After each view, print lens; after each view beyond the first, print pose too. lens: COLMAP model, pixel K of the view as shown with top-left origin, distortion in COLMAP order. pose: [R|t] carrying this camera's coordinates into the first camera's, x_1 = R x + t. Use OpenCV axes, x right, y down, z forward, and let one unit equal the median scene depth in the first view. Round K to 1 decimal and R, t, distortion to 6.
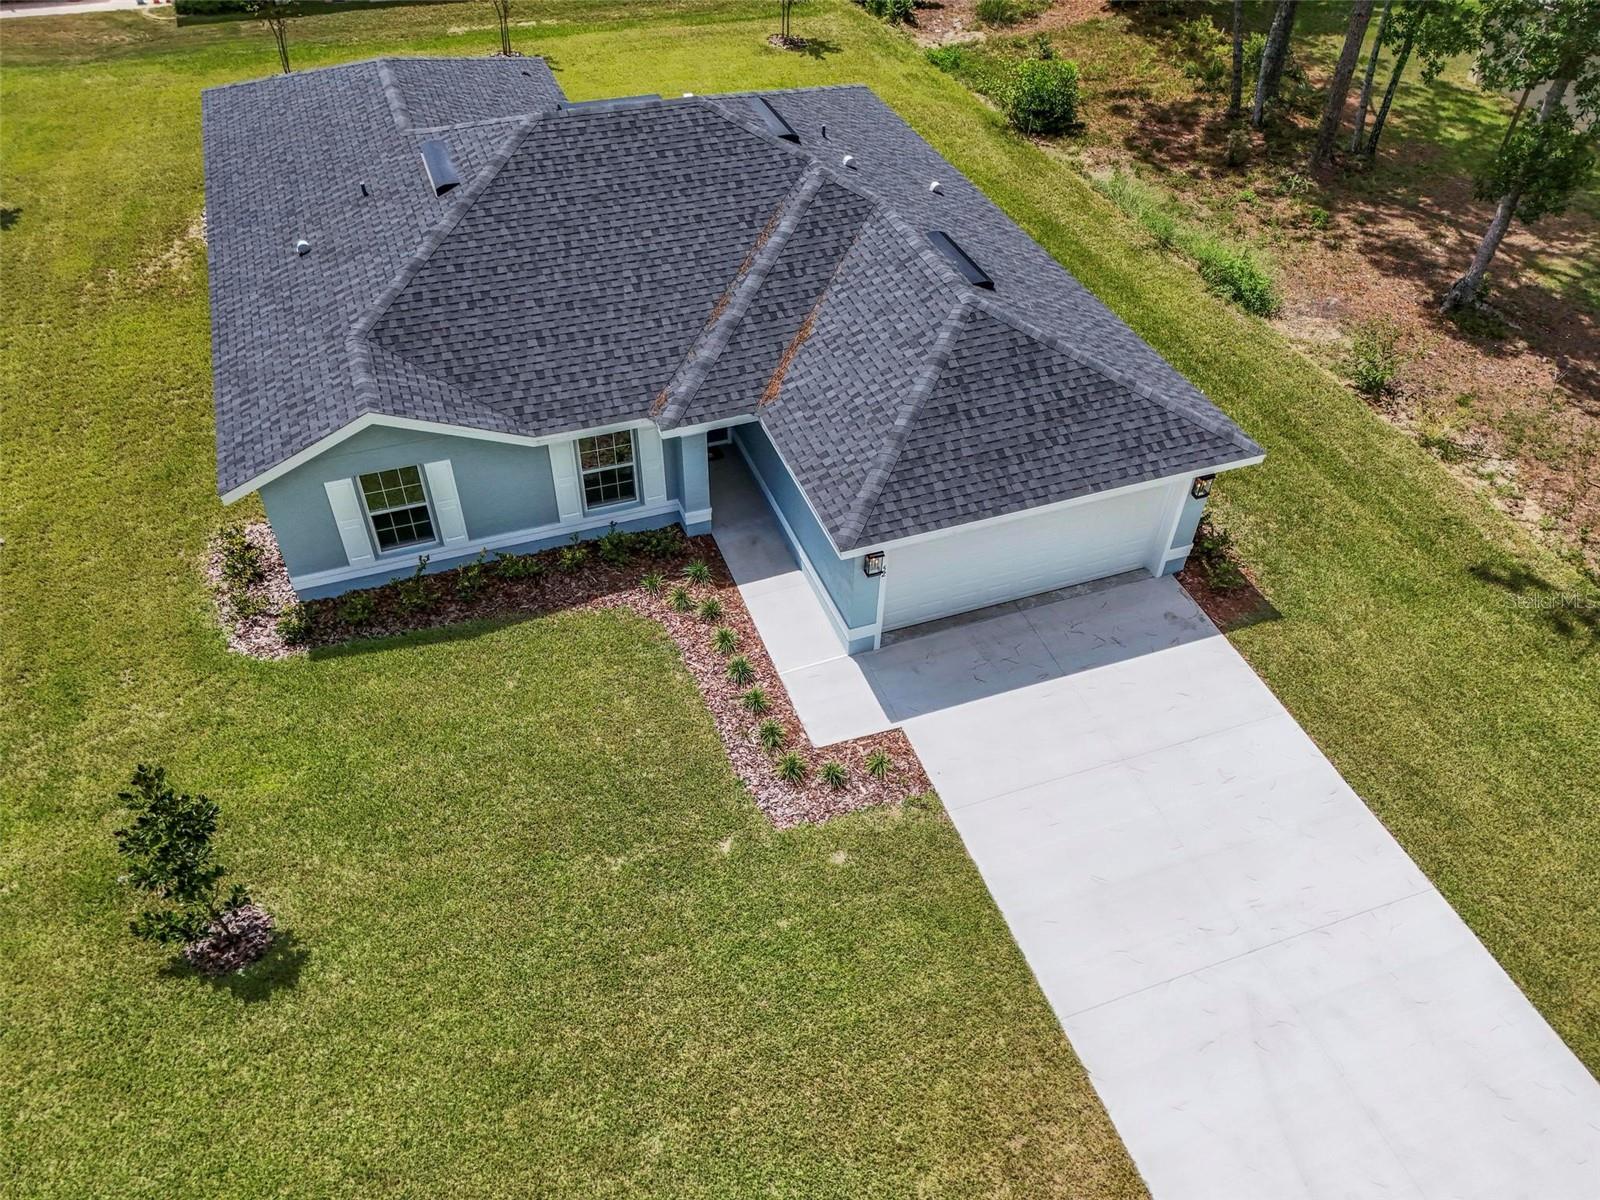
lens RADIAL K [[1171.8, 0, 798.9], [0, 1171.8, 604.0], [0, 0, 1]] dist [0.085107, -0.074001]
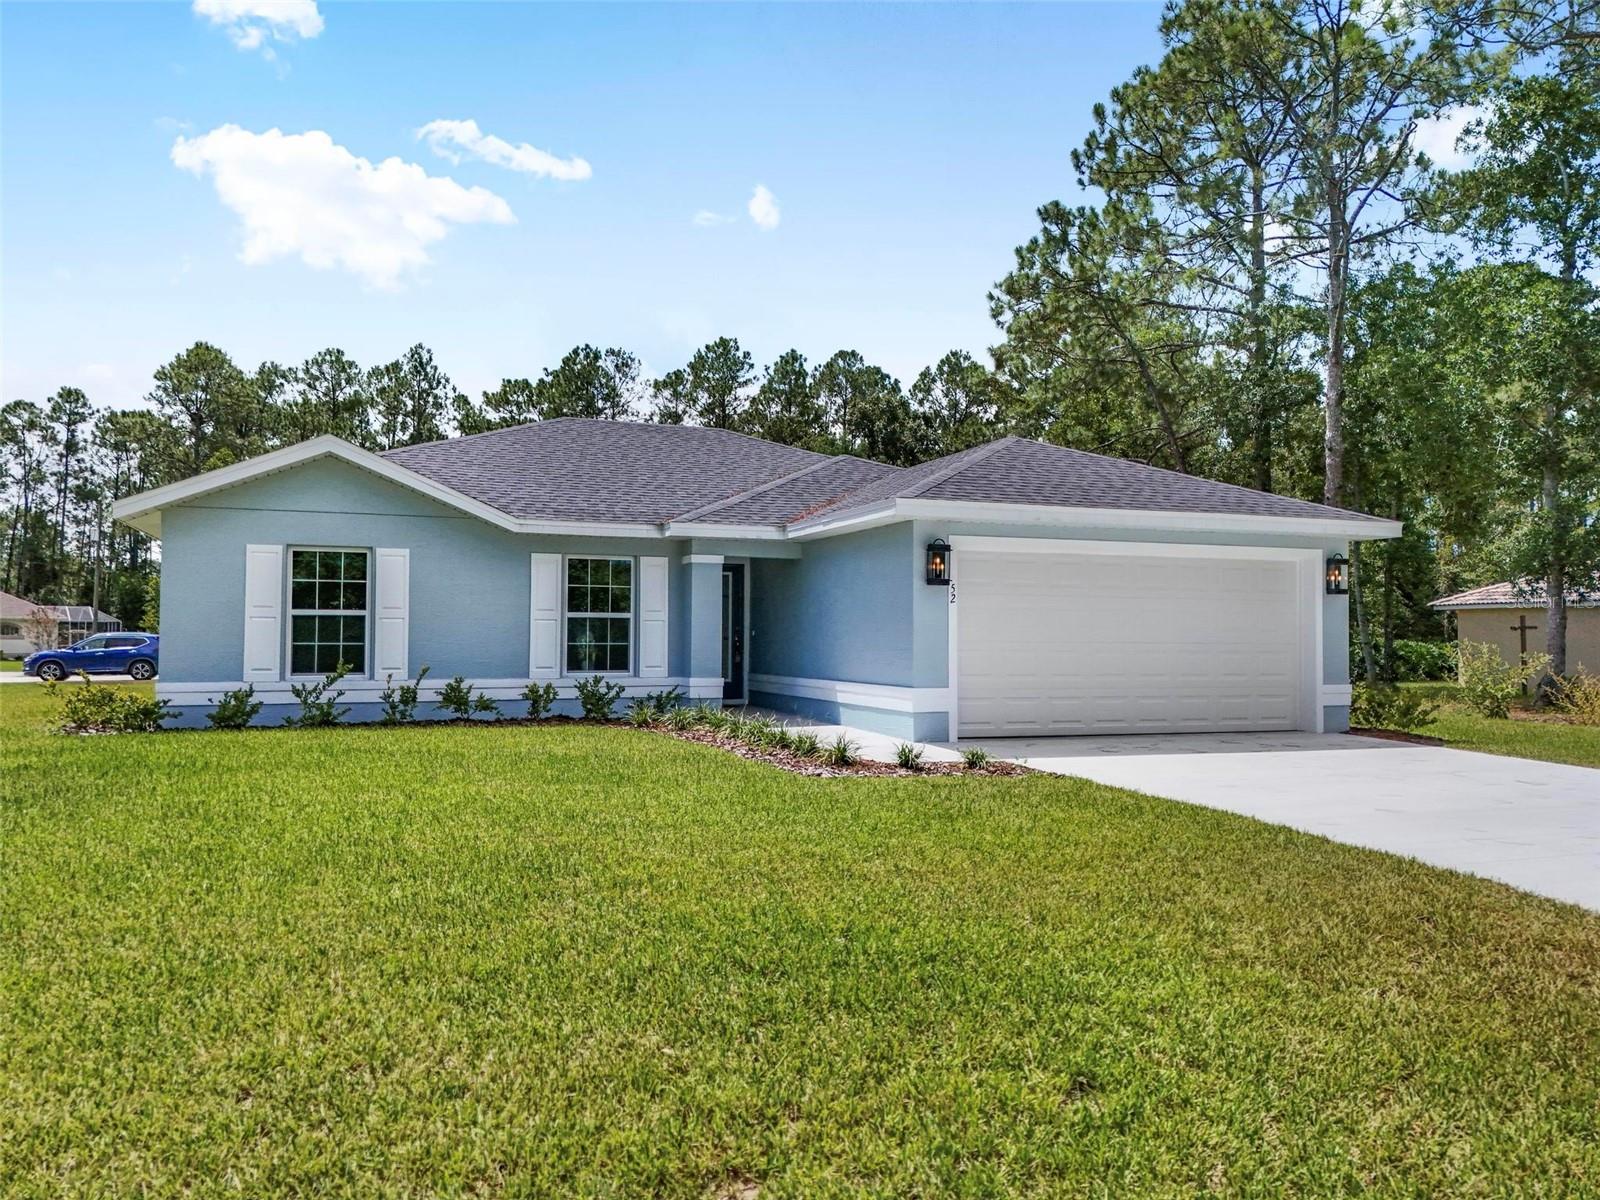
lens RADIAL K [[1171.8, 0, 798.9], [0, 1171.8, 604.0], [0, 0, 1]] dist [0.085107, -0.074001]
pose [[0.999878, -0.015589, 0.001039, -0.024547], [0.011751, 0.706578, -0.707538, 0.459145], [0.010296, 0.707464, 0.706674, 0.421296]]
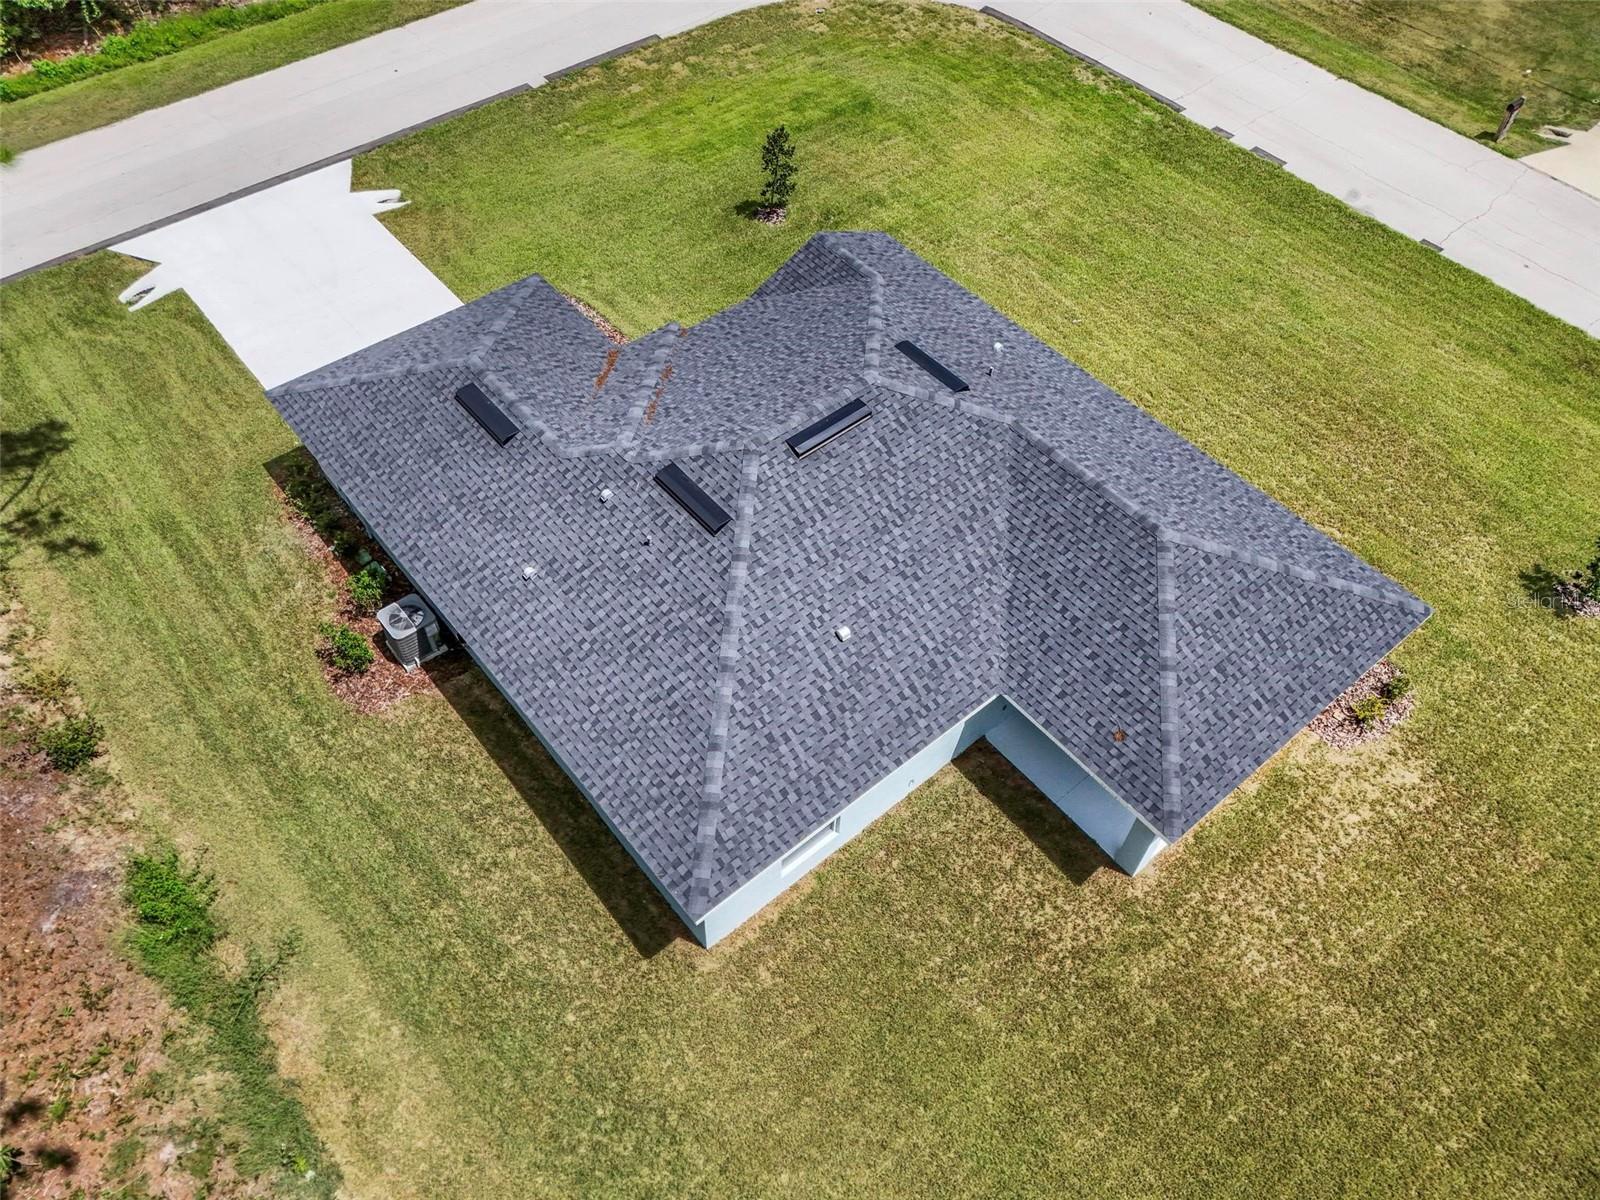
lens RADIAL K [[1171.8, 0, 798.9], [0, 1171.8, 604.0], [0, 0, 1]] dist [0.085107, -0.074001]
pose [[-0.943677, 0.237033, -0.230844, 0.162931], [-0.251985, -0.062722, 0.965696, -1.598362], [0.214423, 0.969475, 0.118919, 1.137105]]
